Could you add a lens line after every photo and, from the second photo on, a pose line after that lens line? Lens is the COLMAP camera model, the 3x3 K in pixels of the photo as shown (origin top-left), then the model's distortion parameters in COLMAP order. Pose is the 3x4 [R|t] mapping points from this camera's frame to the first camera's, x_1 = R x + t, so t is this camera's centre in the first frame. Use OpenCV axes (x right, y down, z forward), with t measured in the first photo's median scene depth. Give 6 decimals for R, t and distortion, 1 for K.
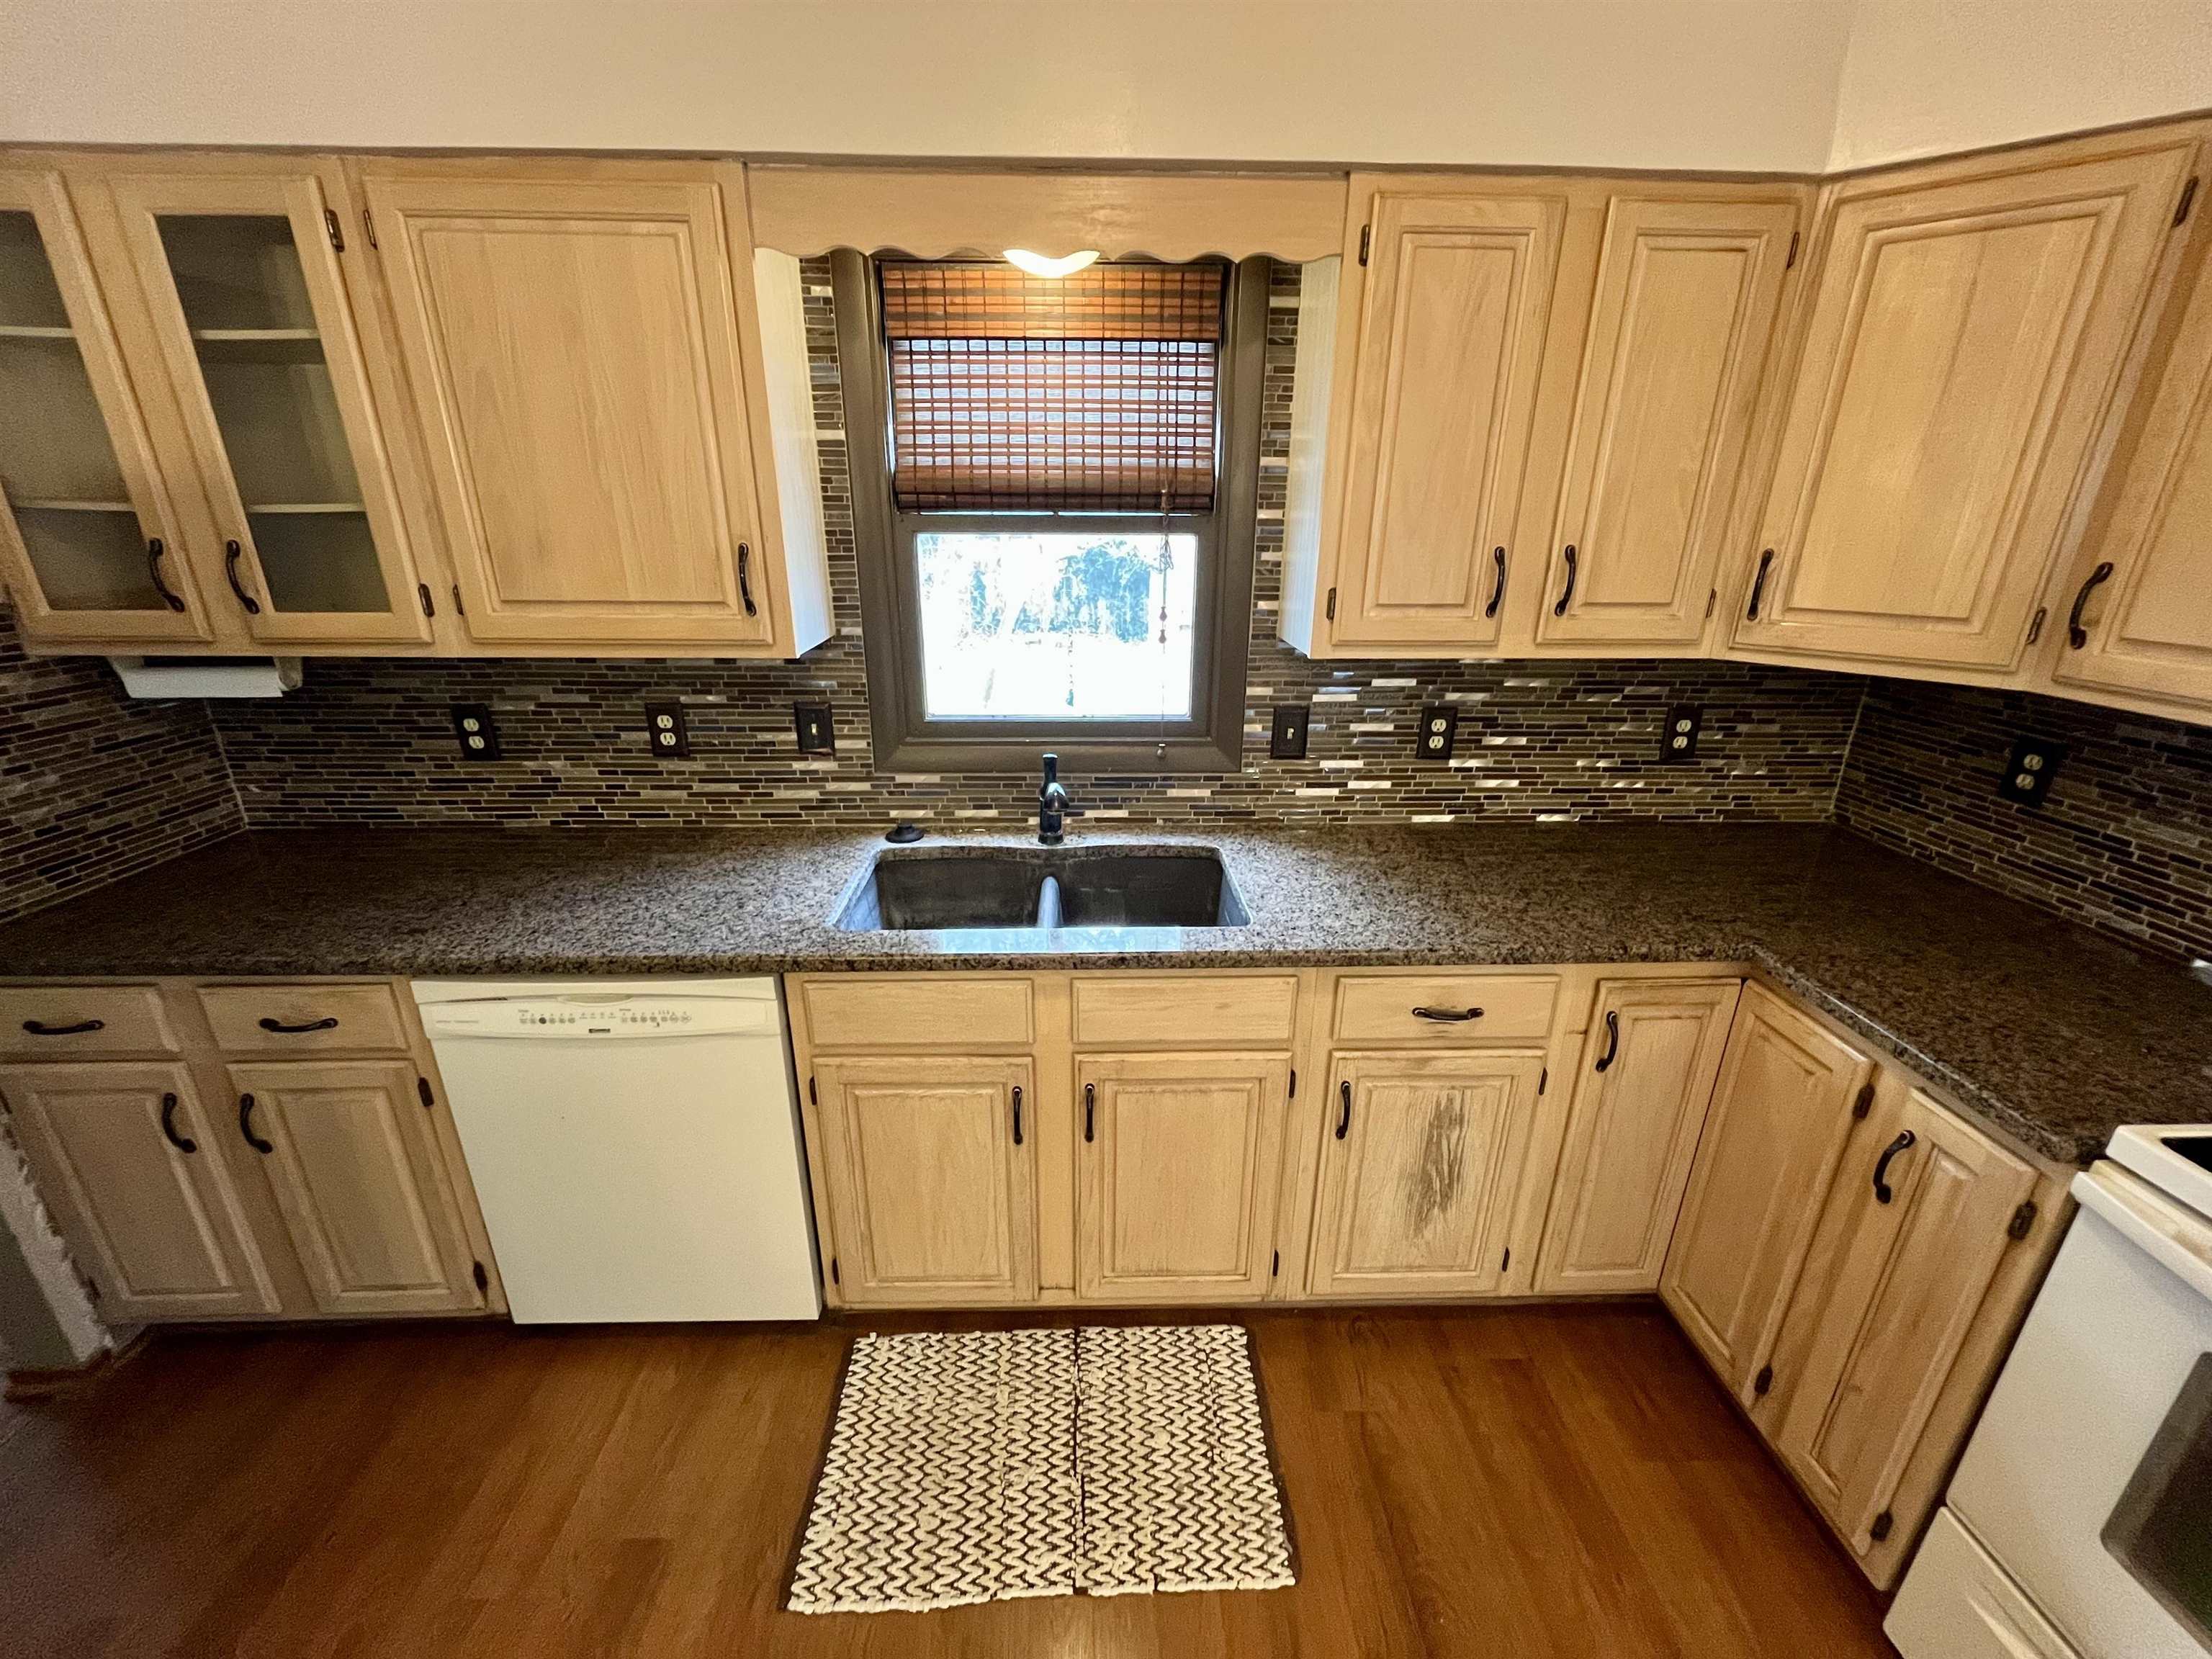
lens RADIAL K [[906.5, 0, 1115.0], [0, 906.5, 846.3], [0, 0, 1]] dist [-0.006072, -0.000326]
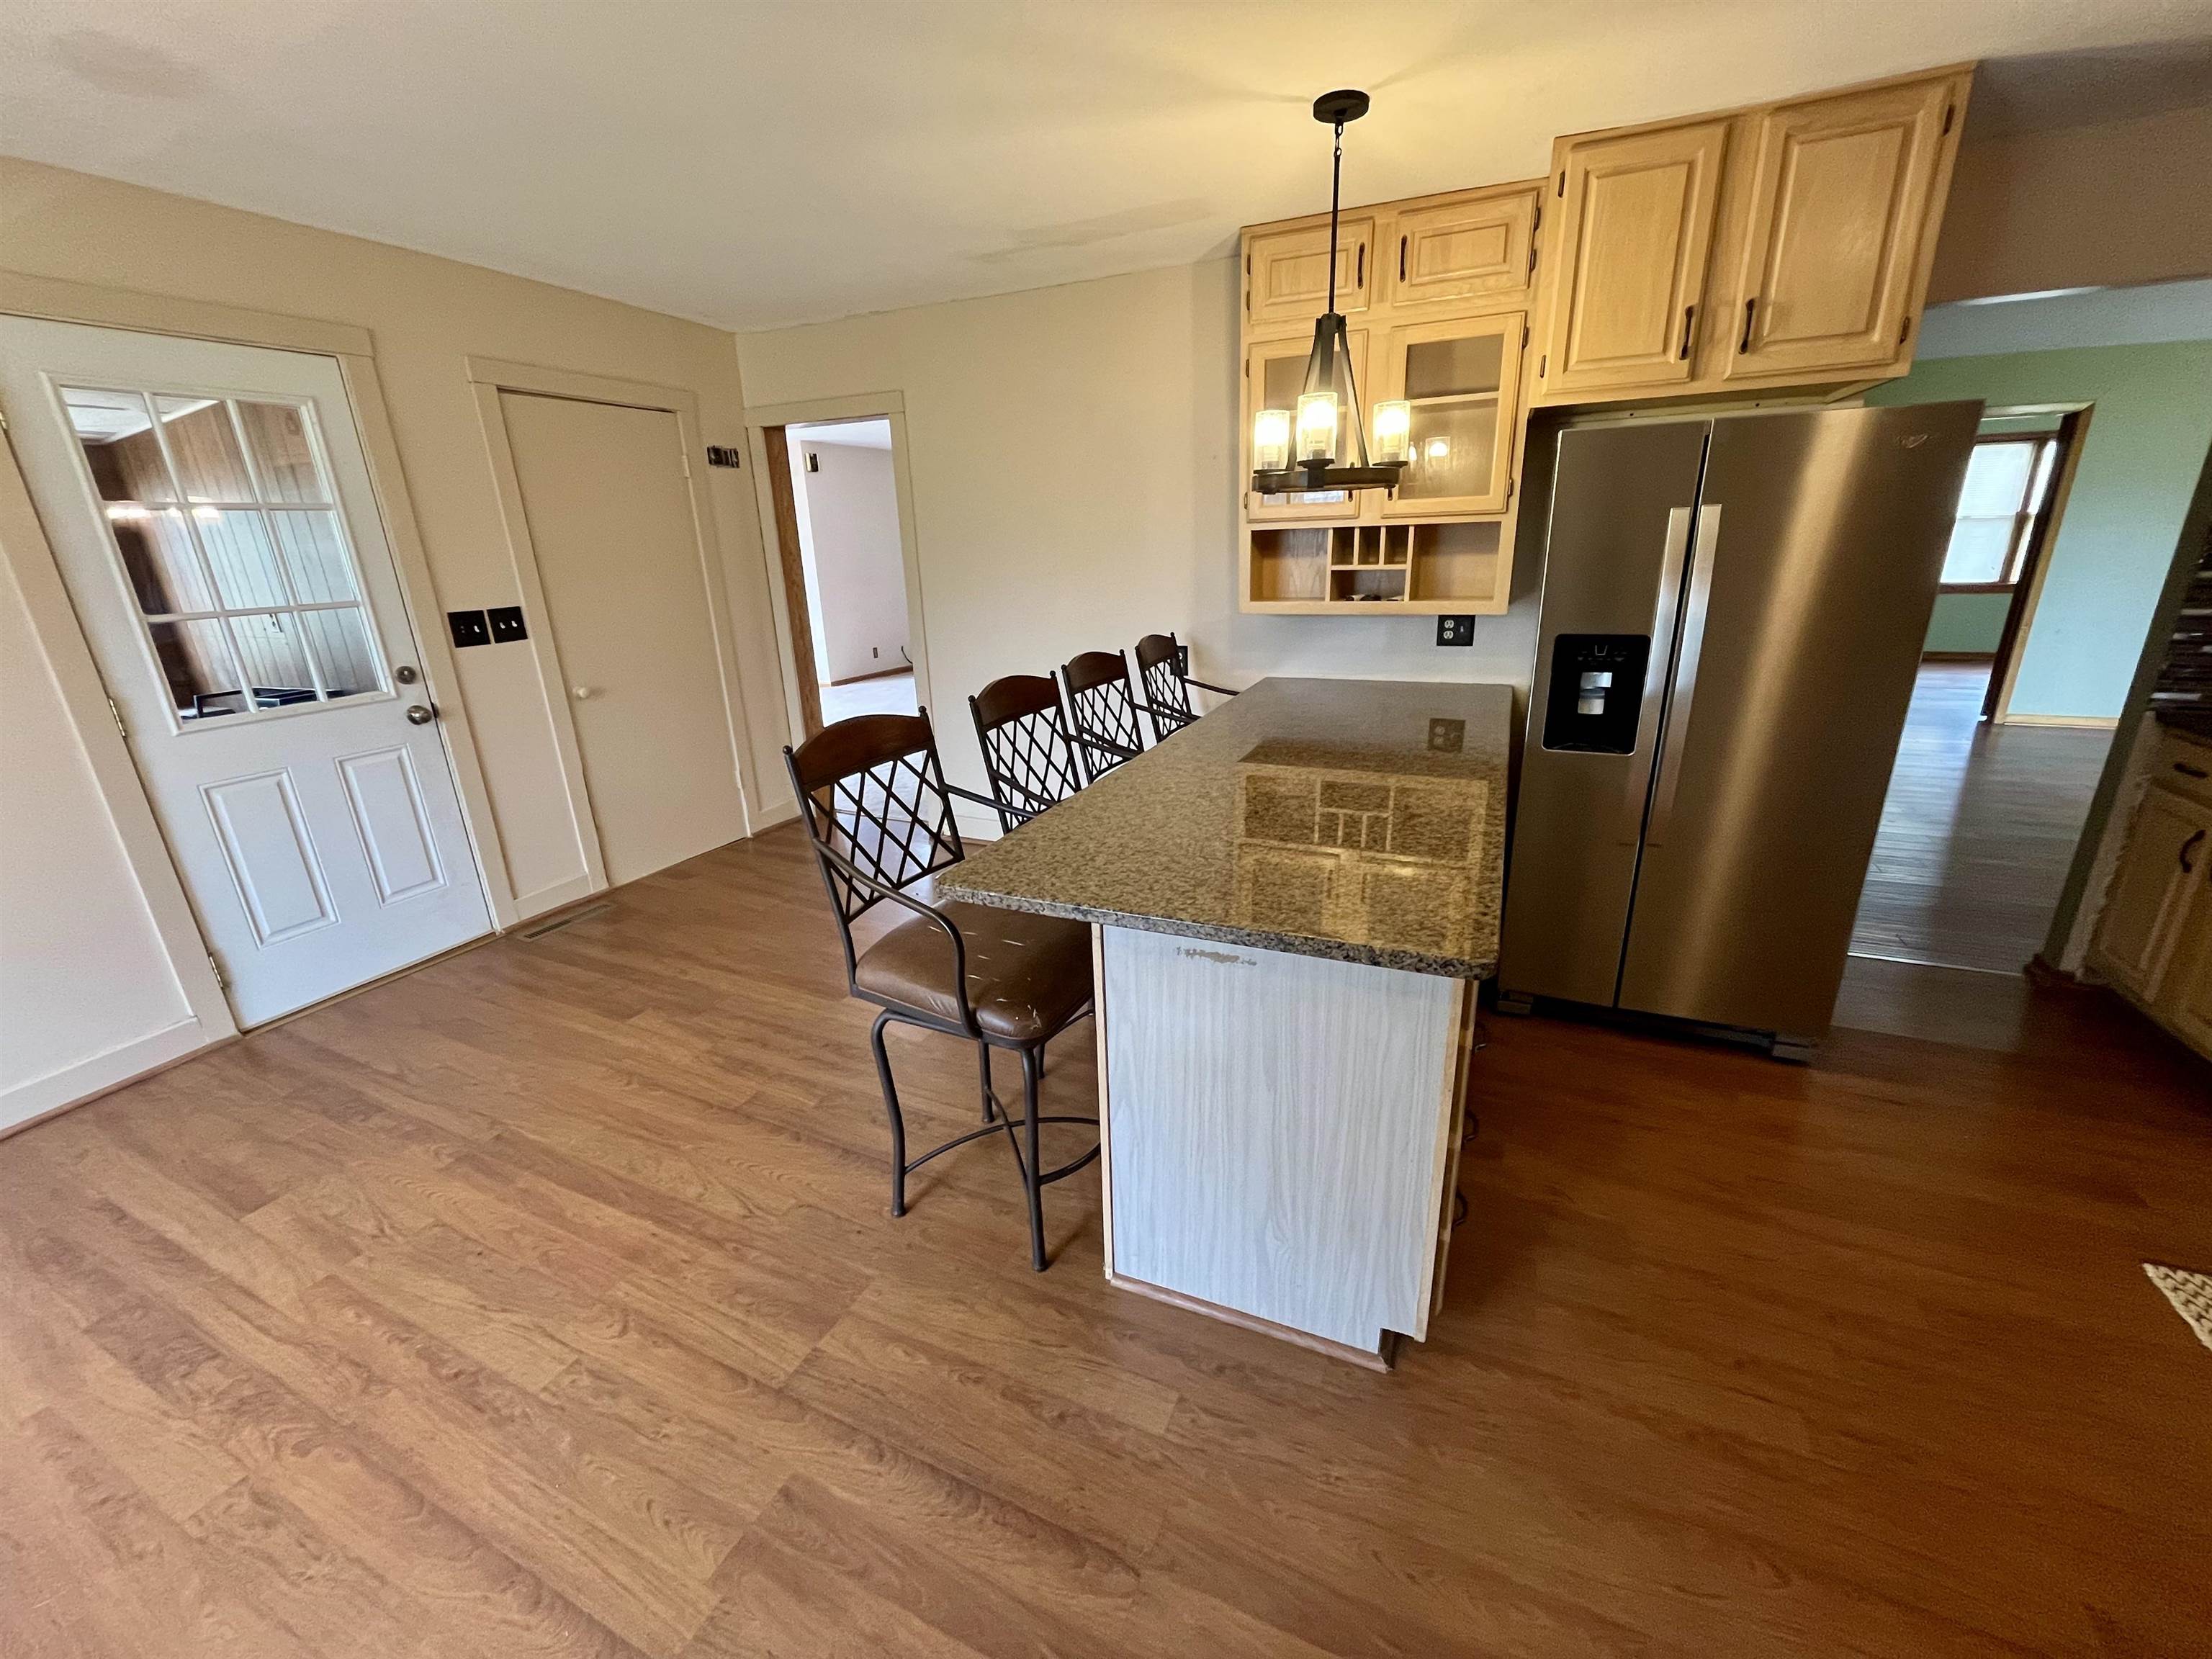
lens RADIAL K [[894.4, 0, 1106.0], [0, 894.4, 829.5], [0, 0, 1]] dist [-0.002273, 0.000116]
pose [[-0.437112, 0.288403, -0.851914, 1.034753], [-0.278285, 0.857347, 0.433029, 0.127514], [0.855272, 0.426357, -0.294498, -0.159193]]
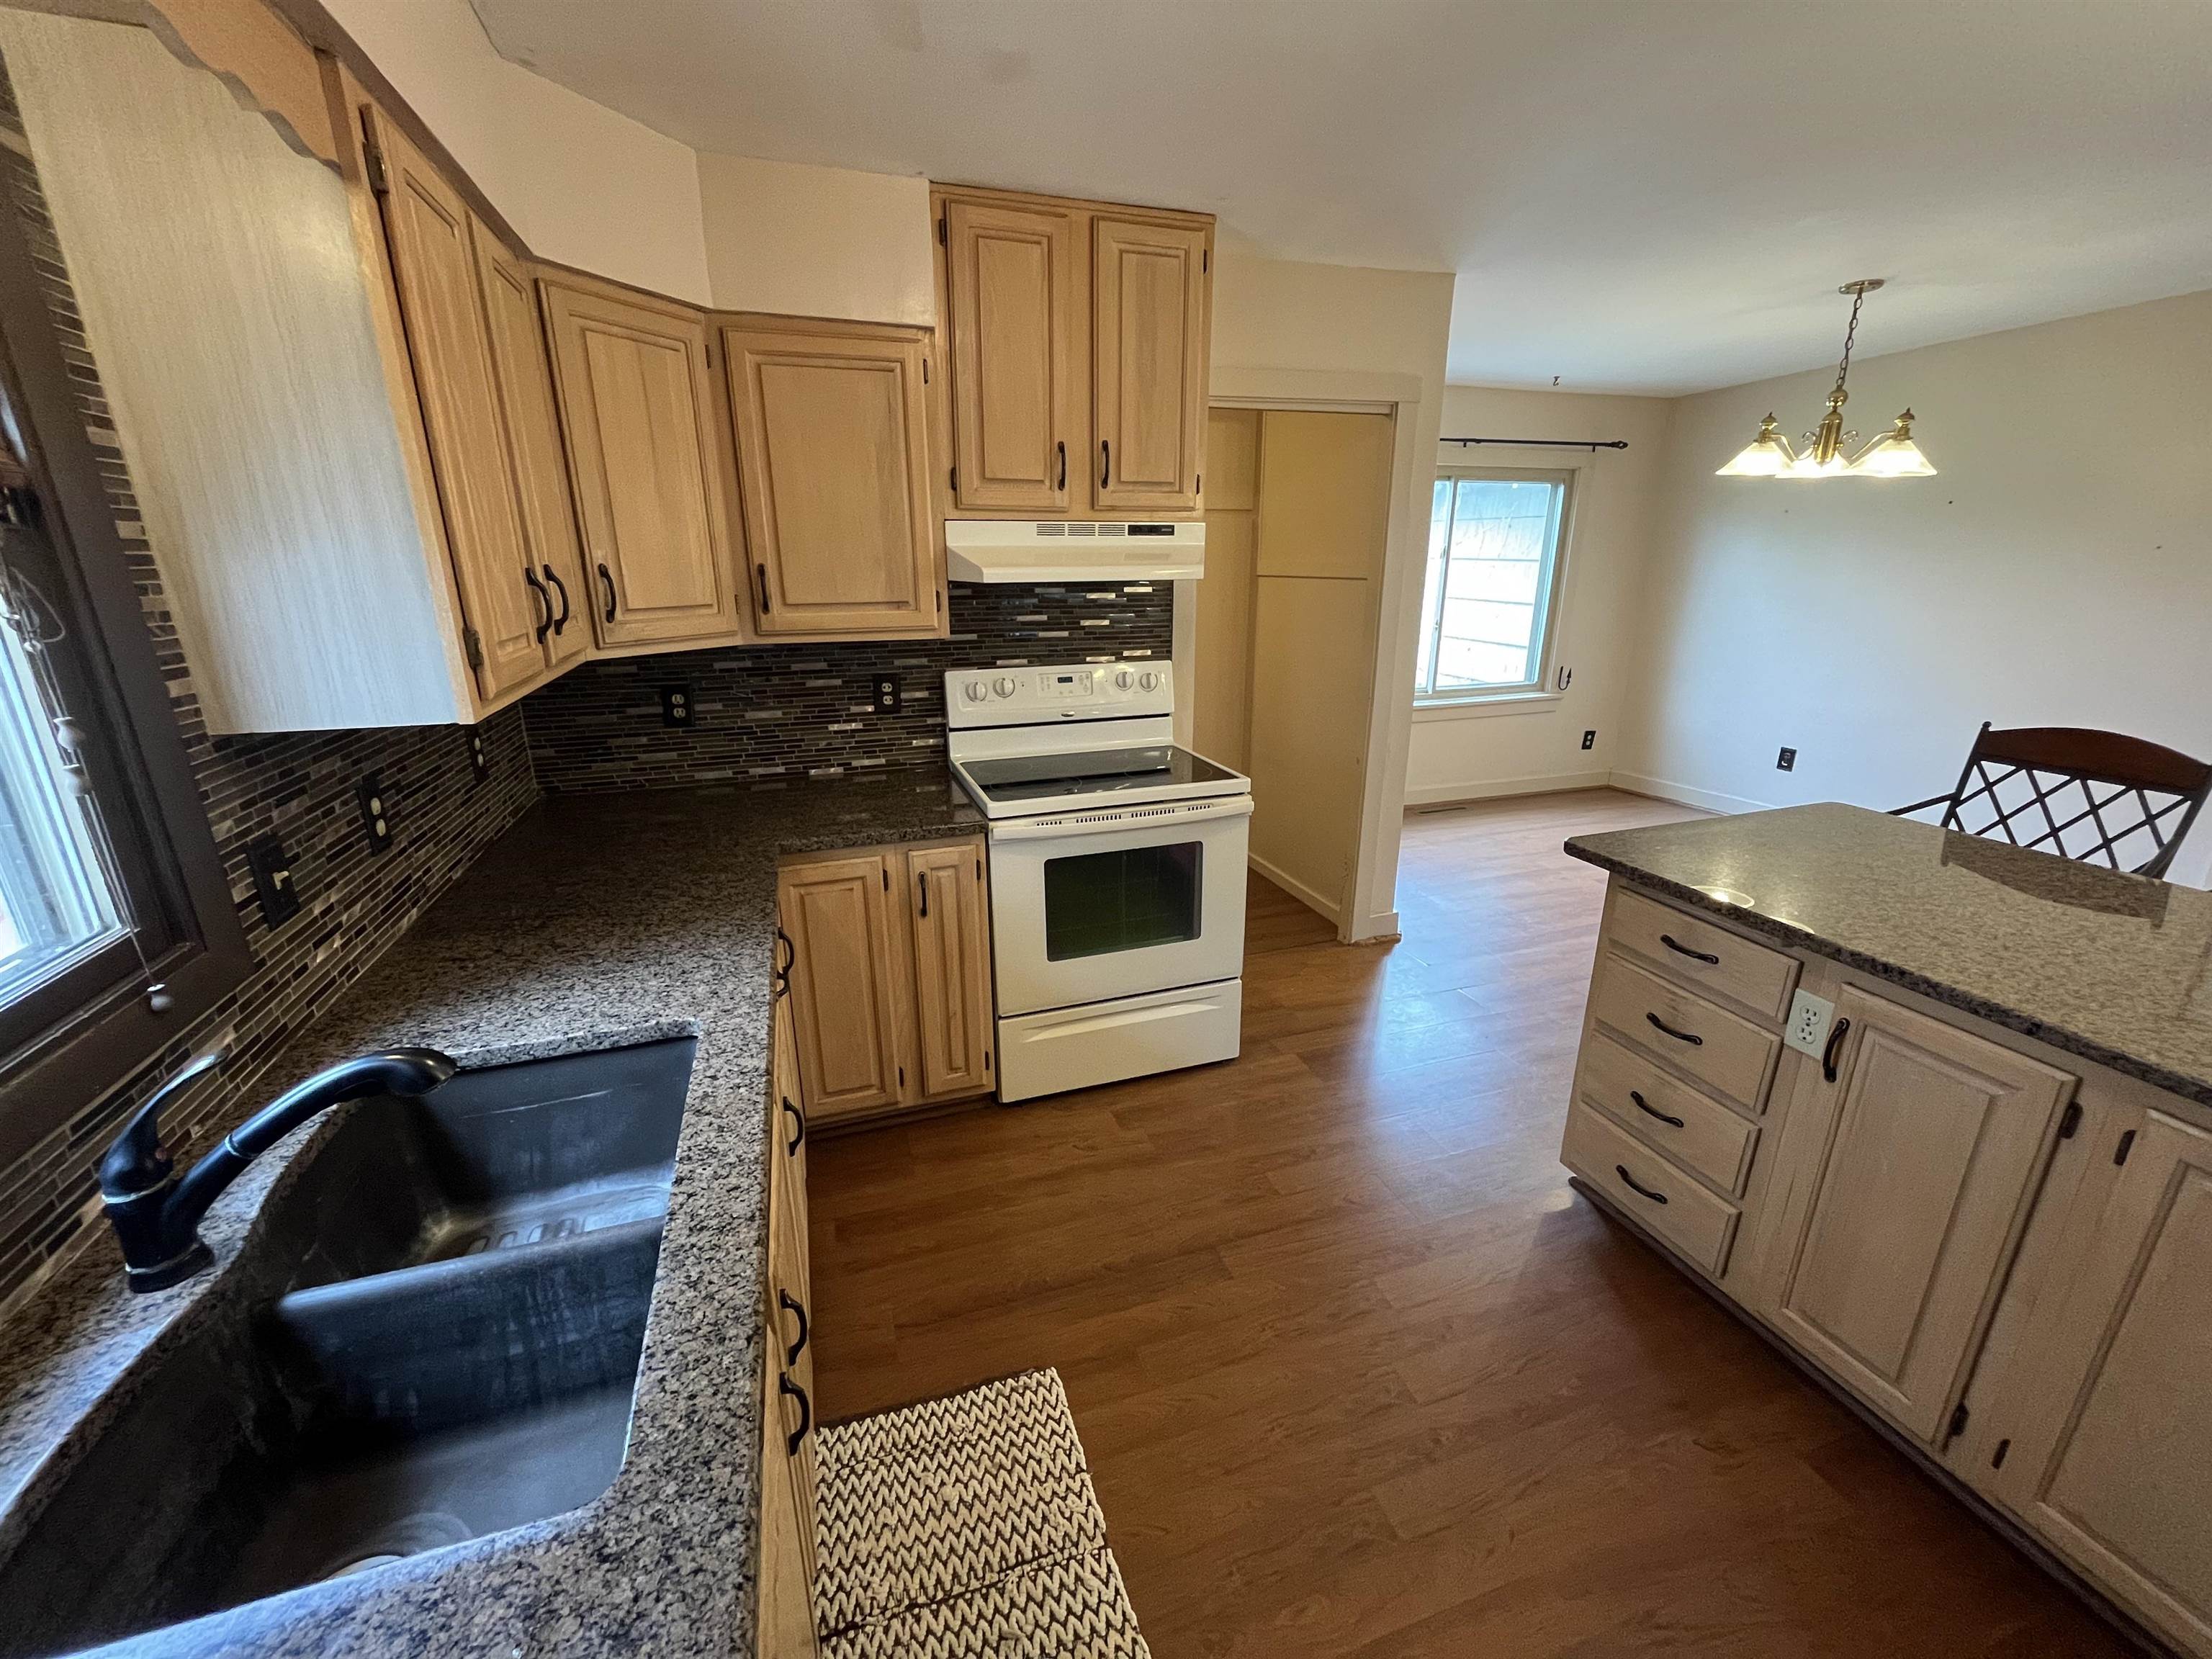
lens RADIAL K [[894.4, 0, 1106.0], [0, 894.4, 829.5], [0, 0, 1]] dist [-0.002273, 0.000116]
pose [[-0.280127, -0.291596, 0.914604, -0.652856], [0.336976, 0.862251, 0.378114, -0.244632], [-0.898875, 0.414120, -0.143279, 0.704265]]
